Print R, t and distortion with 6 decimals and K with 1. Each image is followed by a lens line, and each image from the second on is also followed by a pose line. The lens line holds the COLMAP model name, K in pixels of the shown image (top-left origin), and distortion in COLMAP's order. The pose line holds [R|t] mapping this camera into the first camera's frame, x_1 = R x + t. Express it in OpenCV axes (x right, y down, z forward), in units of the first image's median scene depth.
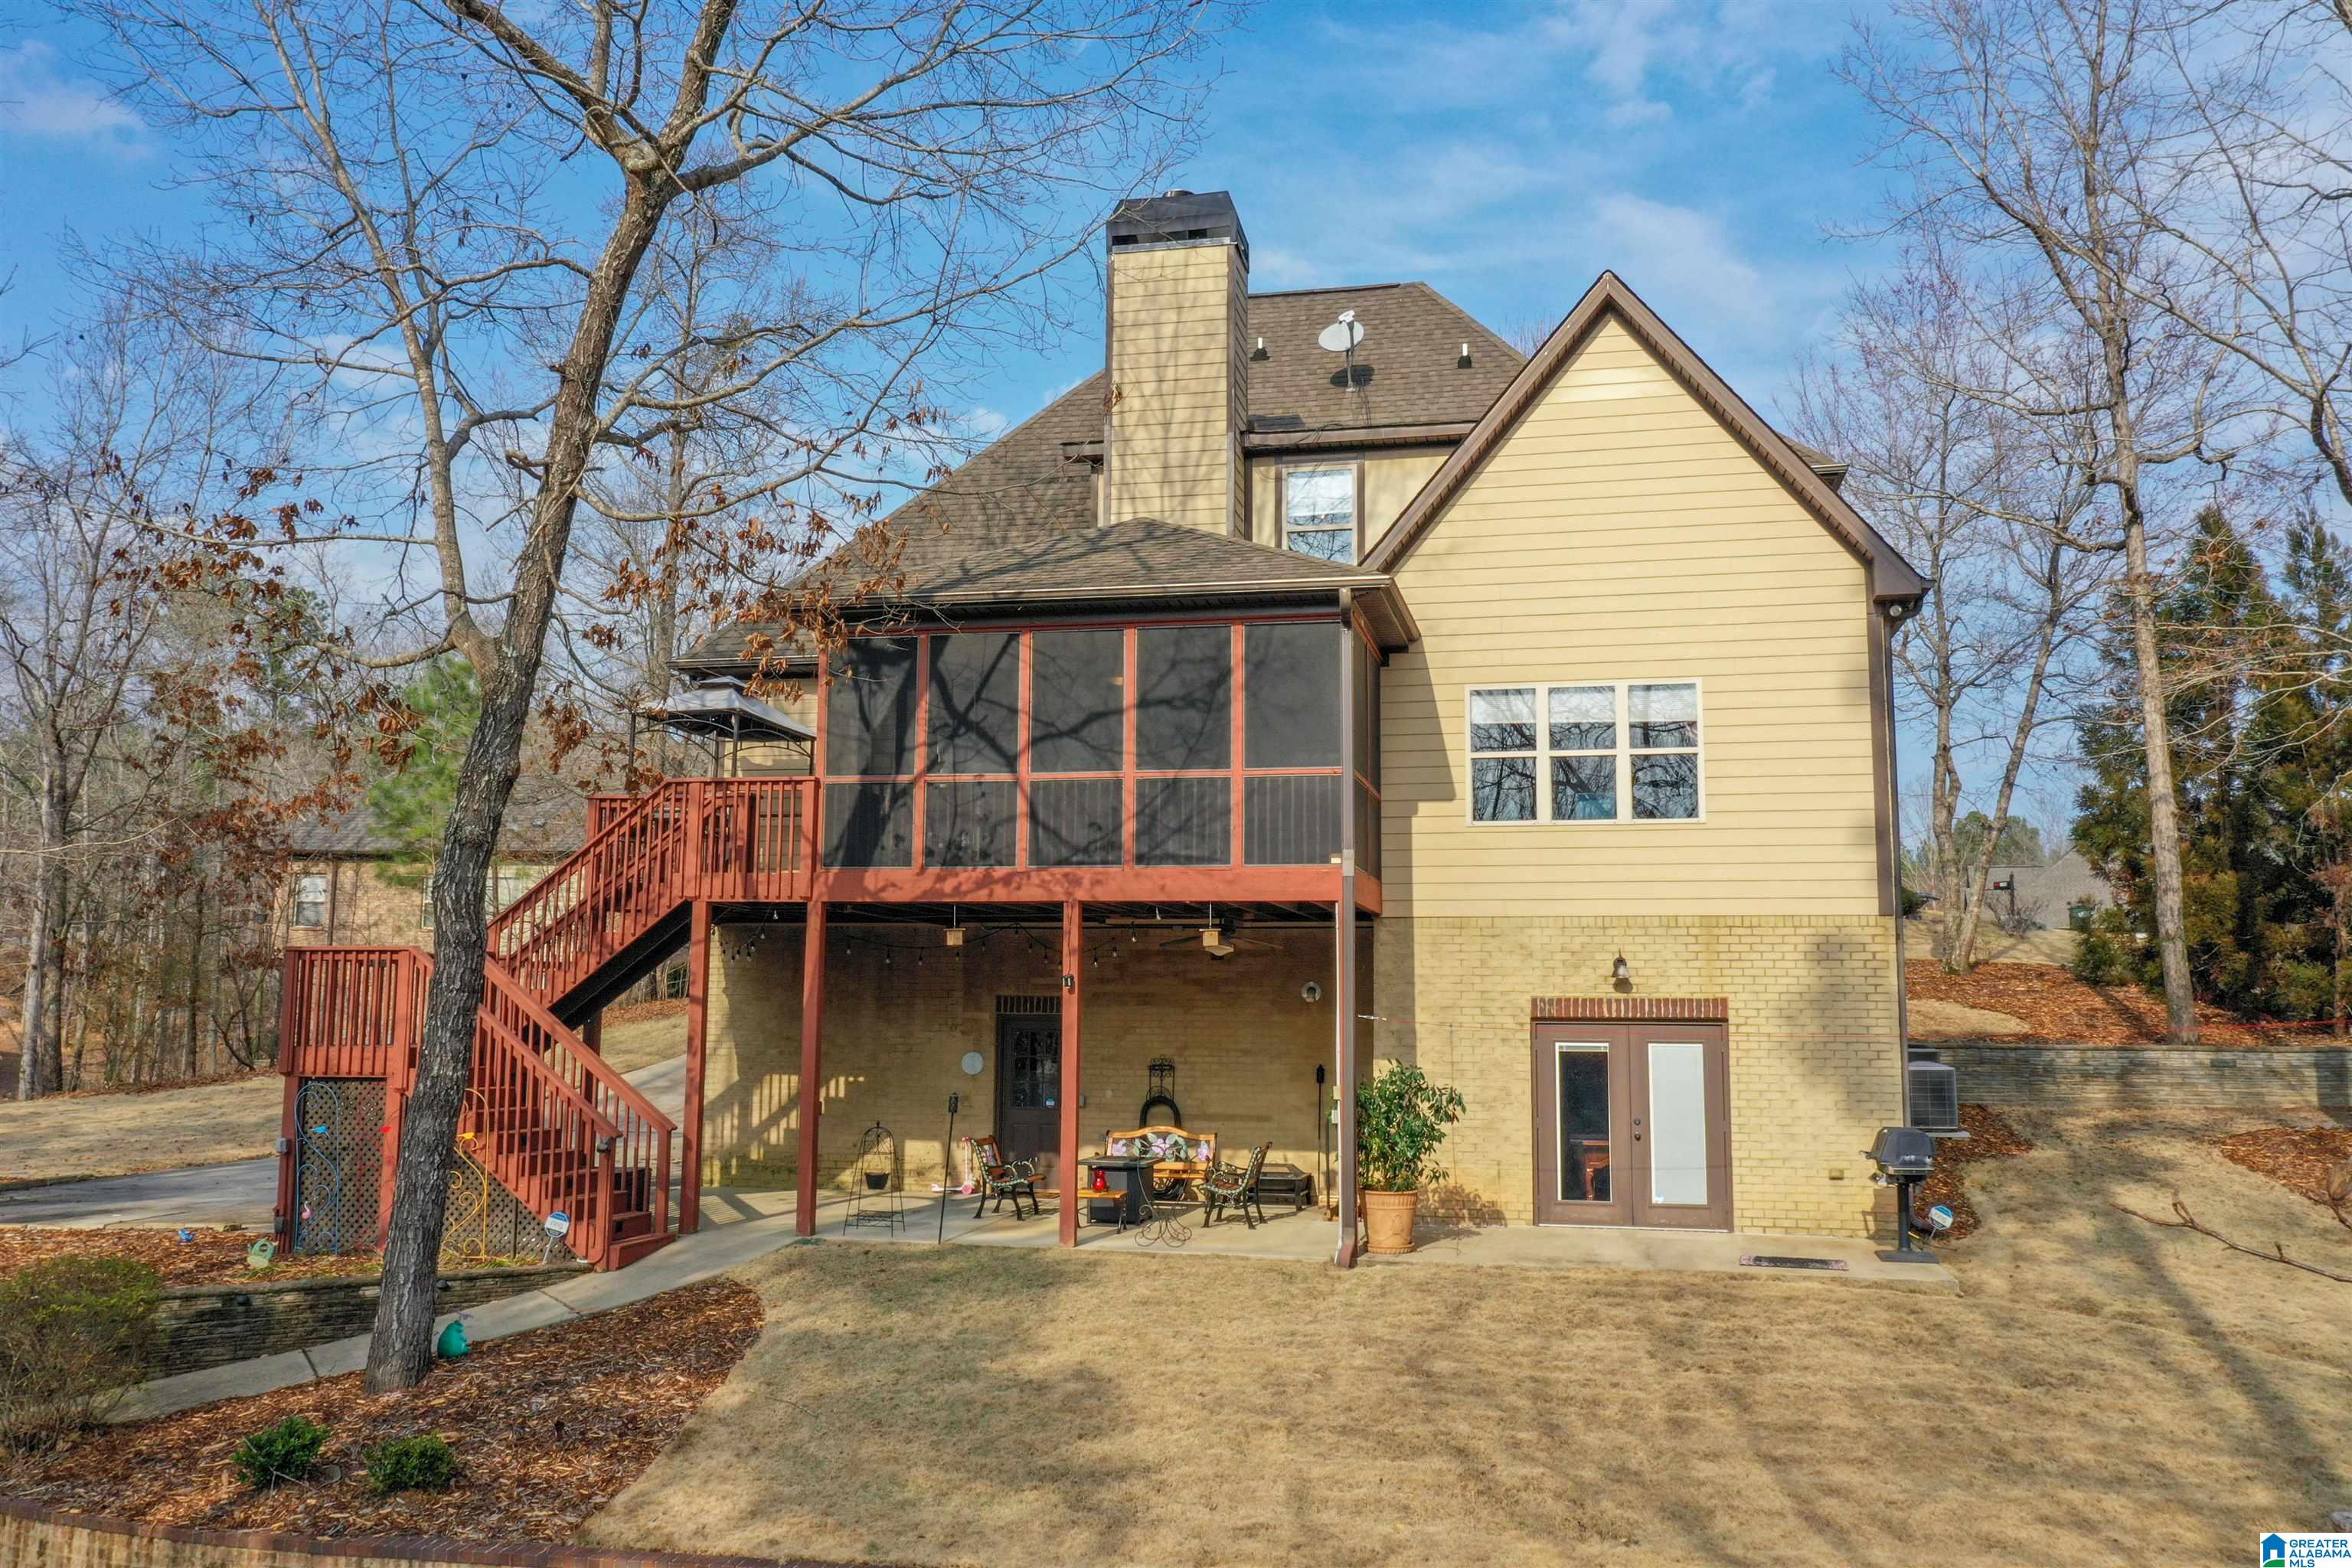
lens RADIAL K [[1833.5, 0, 1135.4], [0, 1833.5, 768.2], [0, 0, 1]] dist [0.002081, 0.001001]
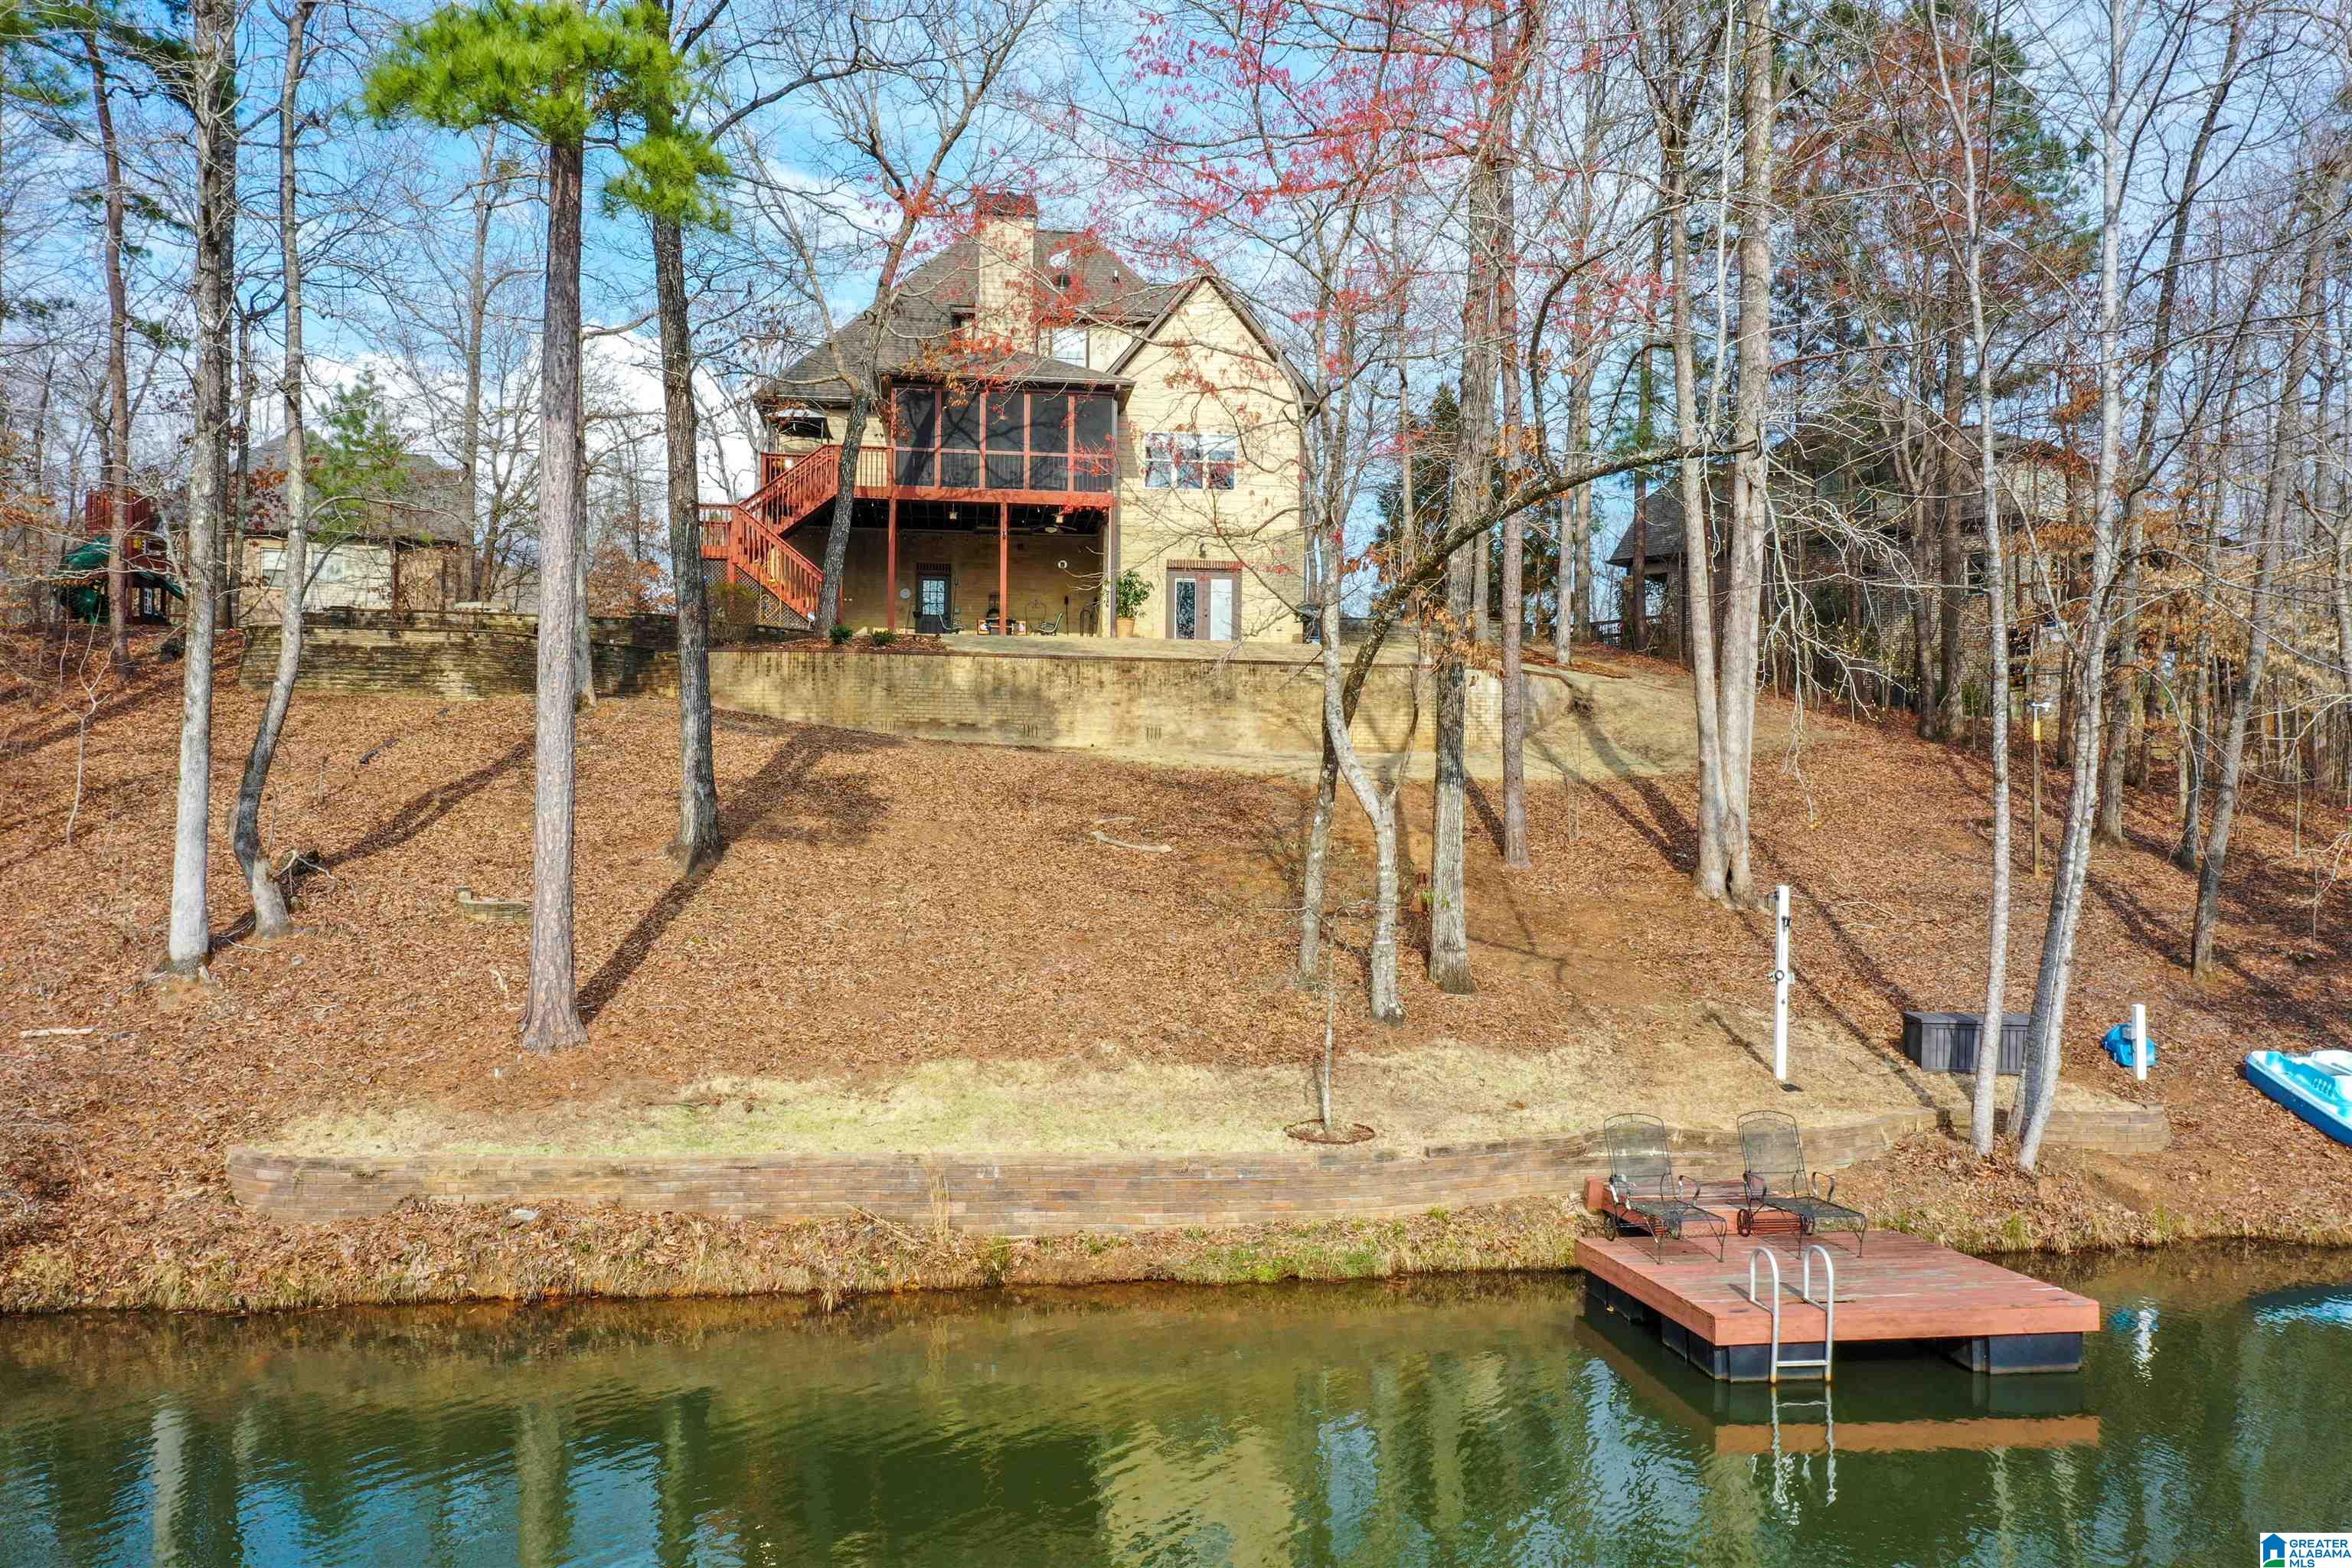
lens RADIAL K [[1841.4, 0, 1176.0], [0, 1841.4, 784.0], [0, 0, 1]] dist [0.001803, -0.004038]
pose [[0.935856, 0.005236, 0.352343, -0.653120], [-0.041150, 0.994672, 0.094517, 0.193902], [-0.349971, -0.102953, 0.931086, -1.360573]]
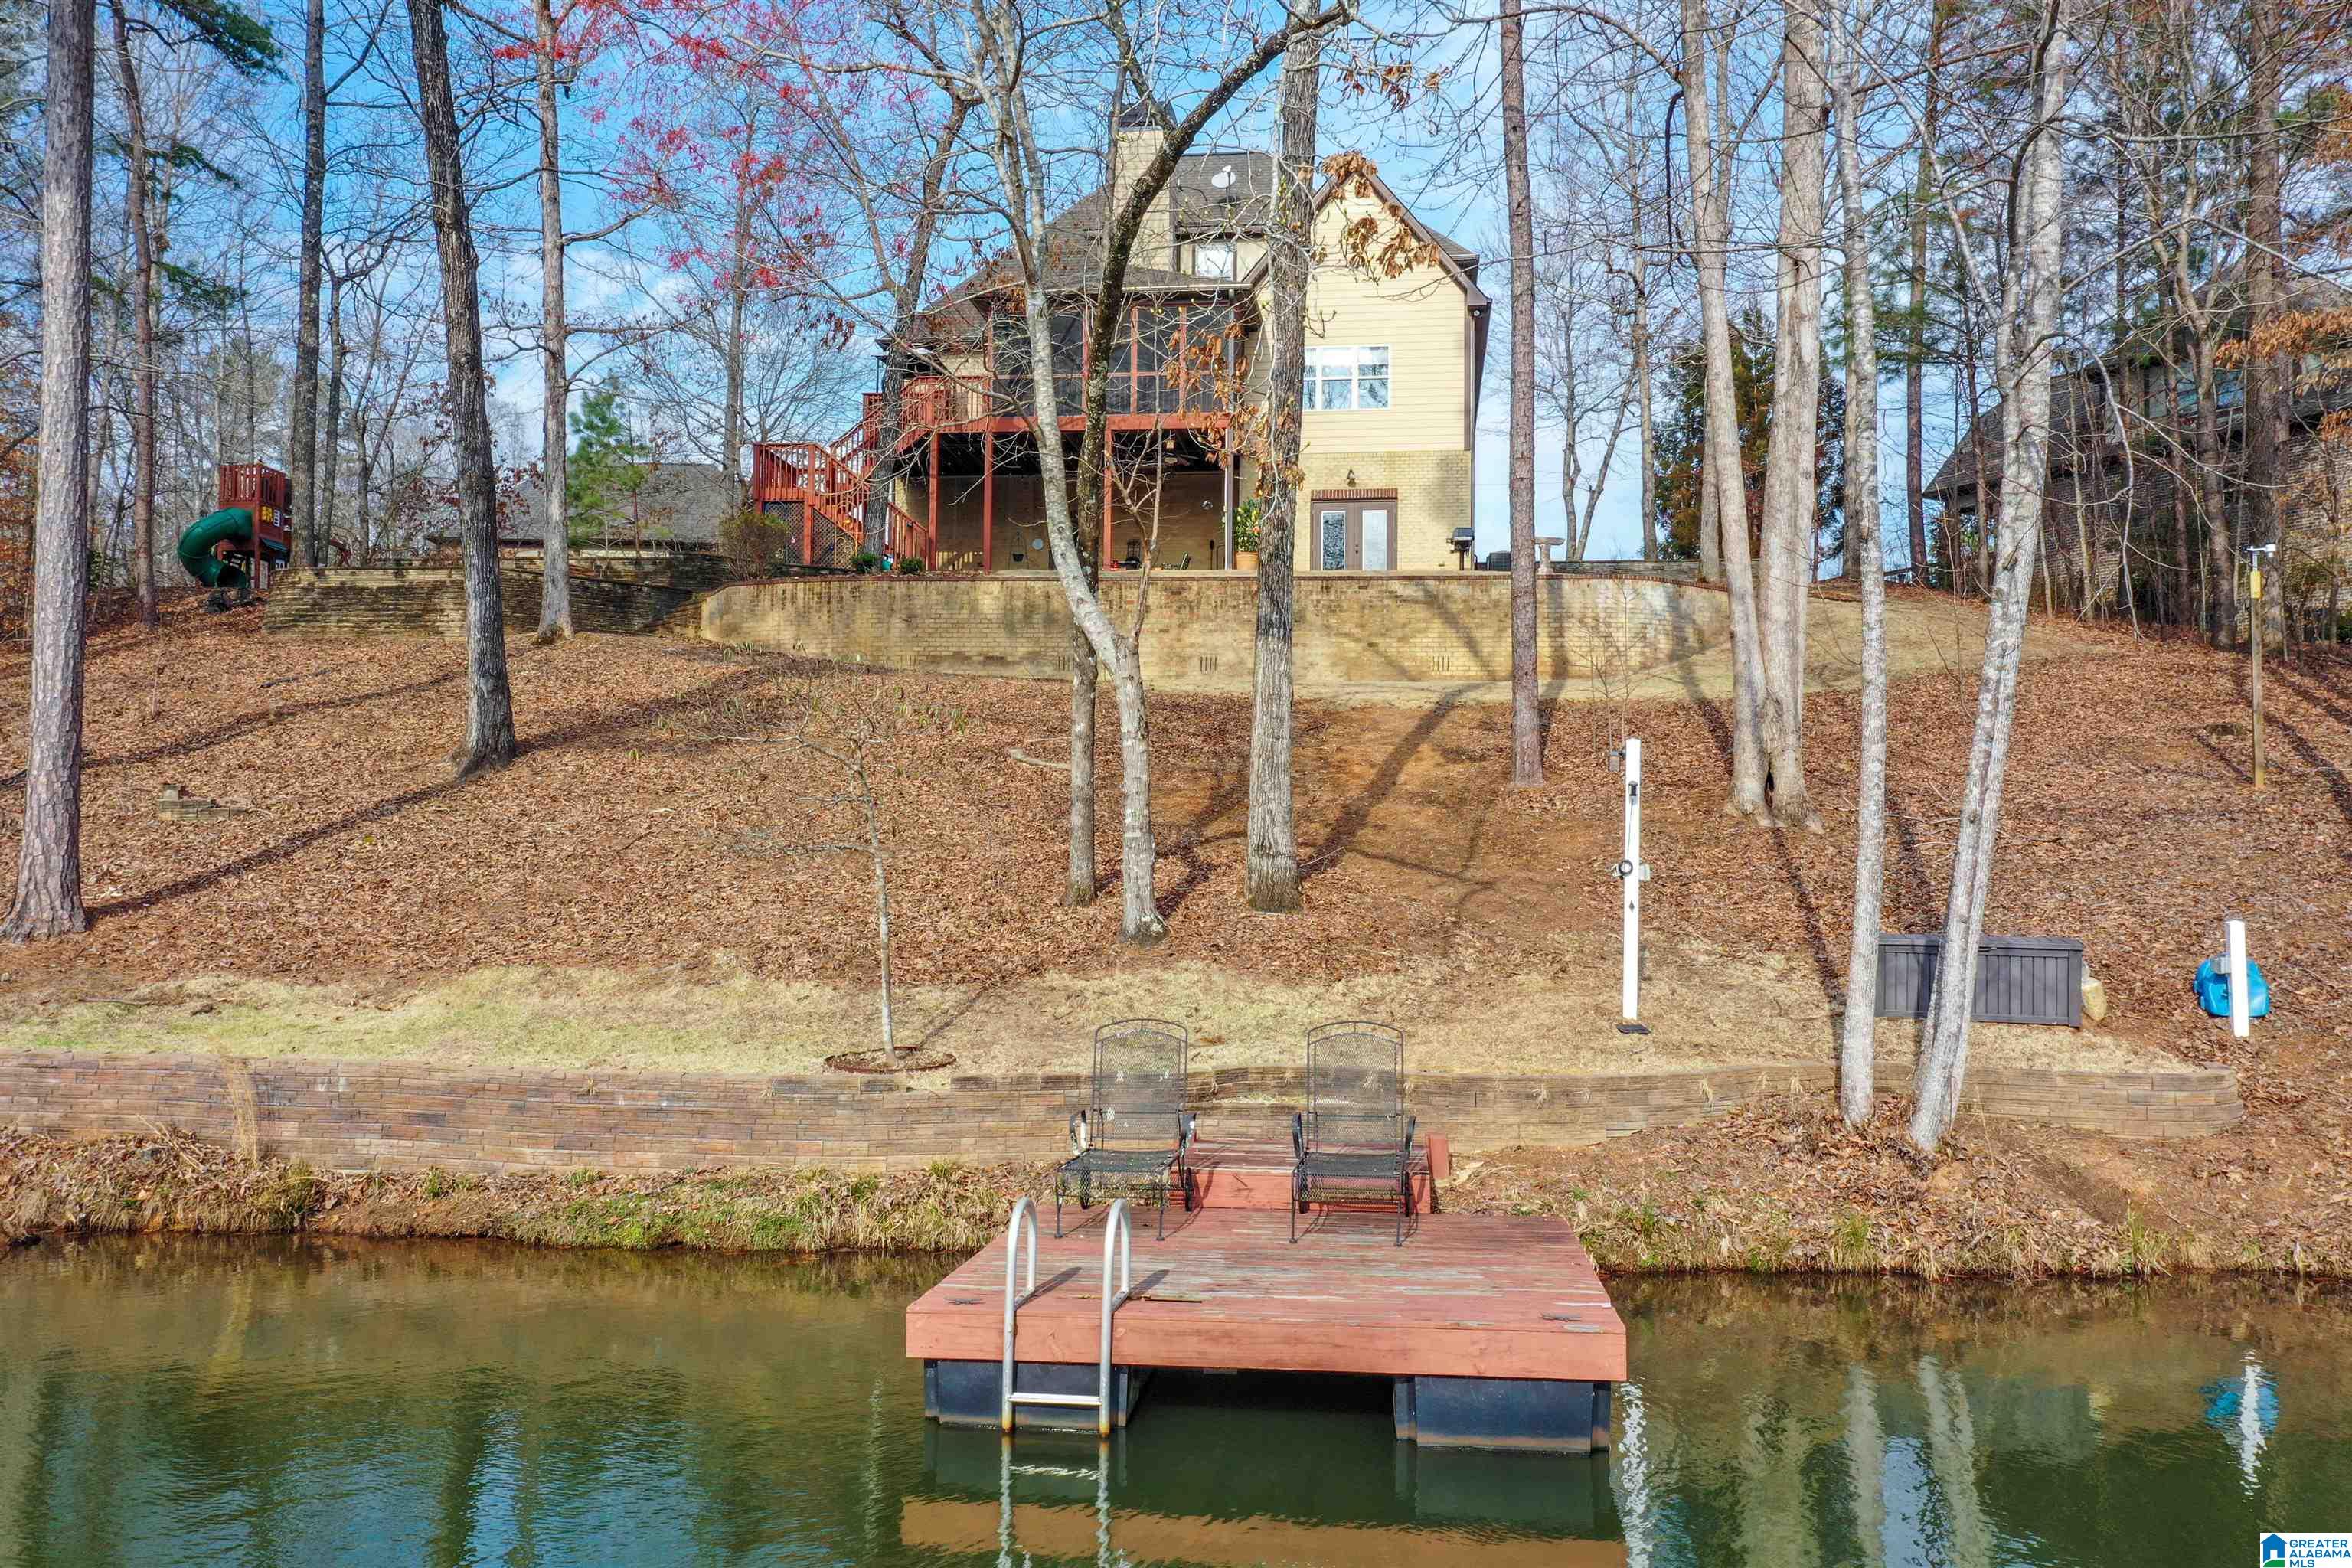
lens RADIAL K [[1841.4, 0, 1176.0], [0, 1841.4, 784.0], [0, 0, 1]] dist [0.001803, -0.004038]
pose [[0.994252, 0.000763, 0.107058, -0.181522], [-0.009231, 0.996861, 0.078627, 0.307408], [-0.106662, -0.079163, 0.991139, -1.200359]]
